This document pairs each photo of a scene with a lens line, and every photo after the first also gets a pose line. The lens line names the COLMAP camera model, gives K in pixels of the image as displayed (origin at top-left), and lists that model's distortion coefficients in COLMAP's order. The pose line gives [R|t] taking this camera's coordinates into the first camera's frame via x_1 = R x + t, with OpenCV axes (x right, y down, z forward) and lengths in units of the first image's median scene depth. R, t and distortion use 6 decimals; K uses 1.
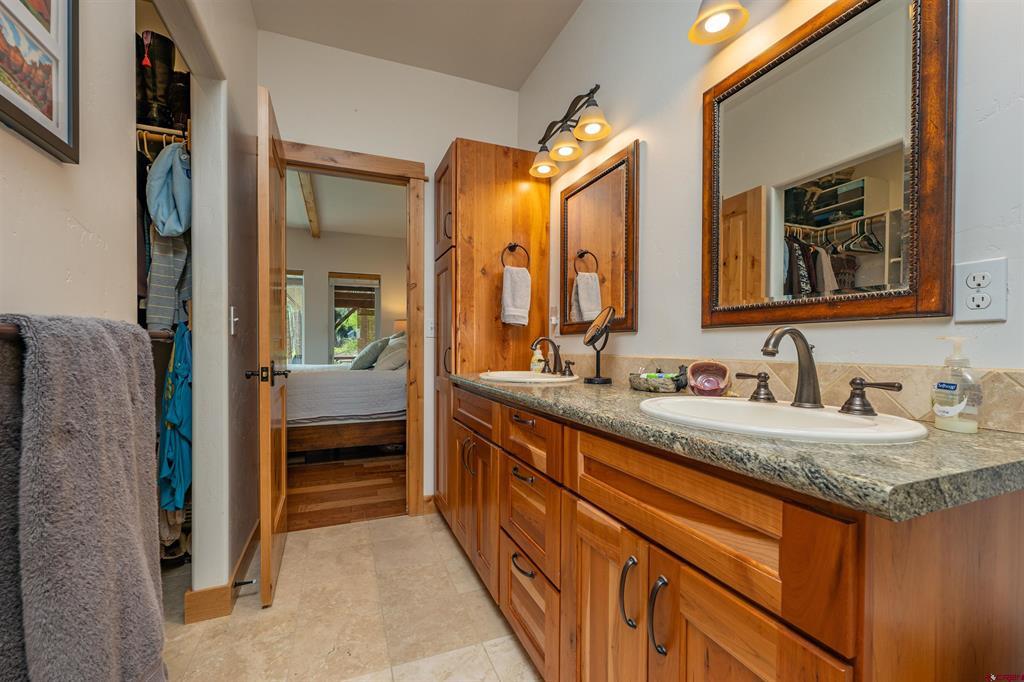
lens RADIAL K [[416.8, 0, 506.9], [0, 416.8, 347.5], [0, 0, 1]] dist [0.000118, 0.000722]
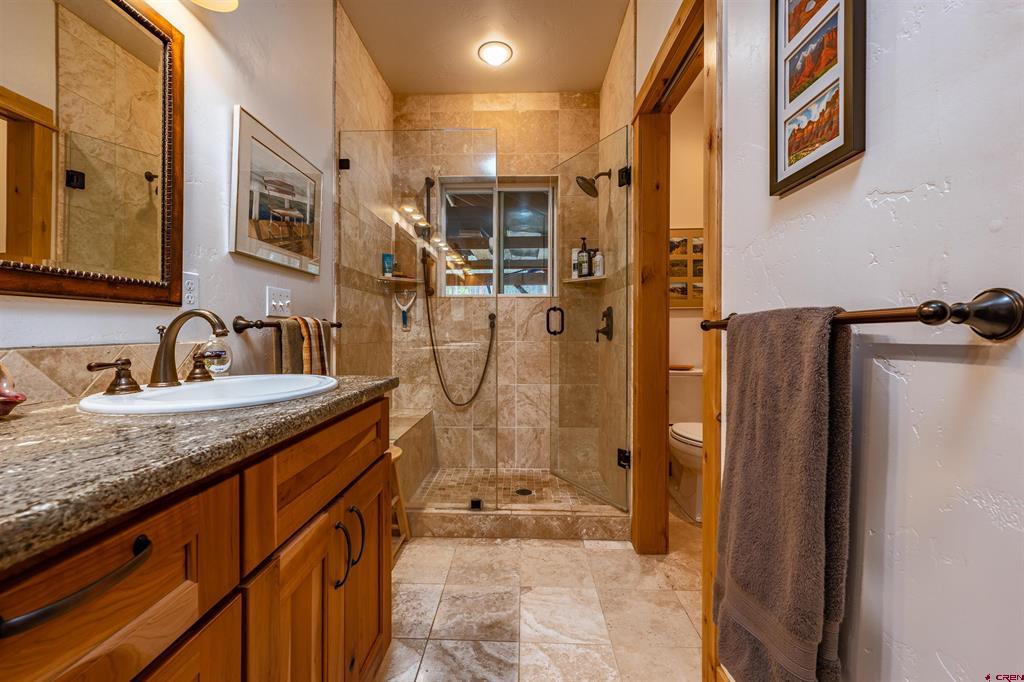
lens RADIAL K [[416.8, 0, 509.7], [0, 416.8, 334.9], [0, 0, 1]] dist [0.000118, 0.000722]
pose [[-0.916797, -0.003710, 0.399335, -0.525178], [0.000661, 0.999941, 0.010807, 0.006221], [-0.399352, 0.010172, -0.916741, 1.782178]]
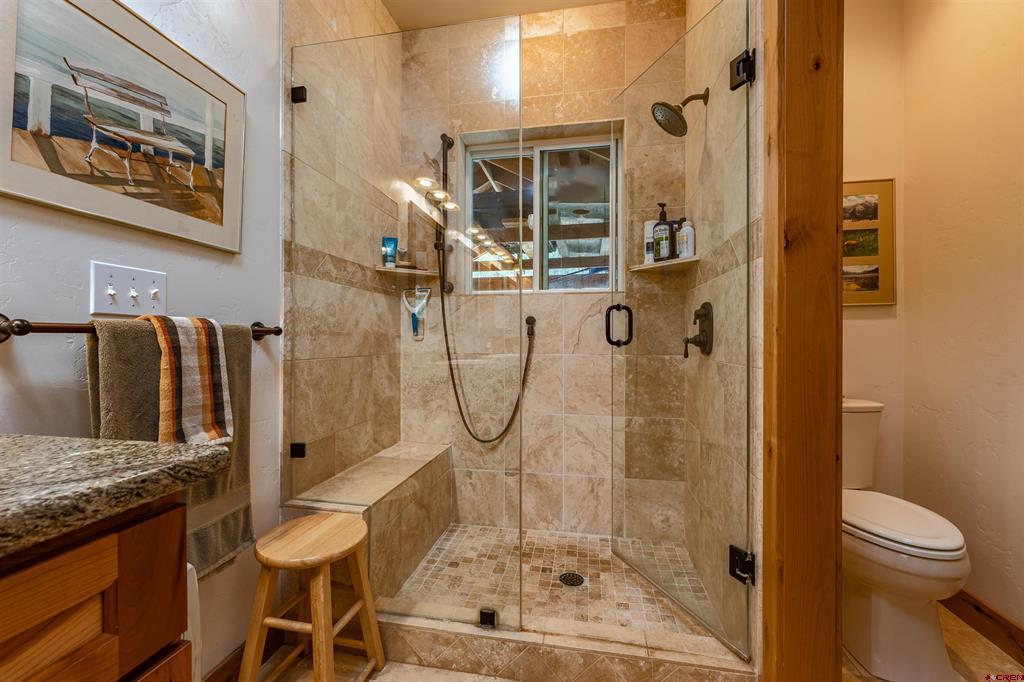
lens RADIAL K [[416.8, 0, 511.1], [0, 416.8, 340.2], [0, 0, 1]] dist [0.000118, 0.000722]
pose [[-0.845016, -0.000501, 0.534740, -0.298772], [0.000253, 0.999999, 0.001337, 0.007344], [-0.534741, 0.001265, -0.845015, 1.005456]]
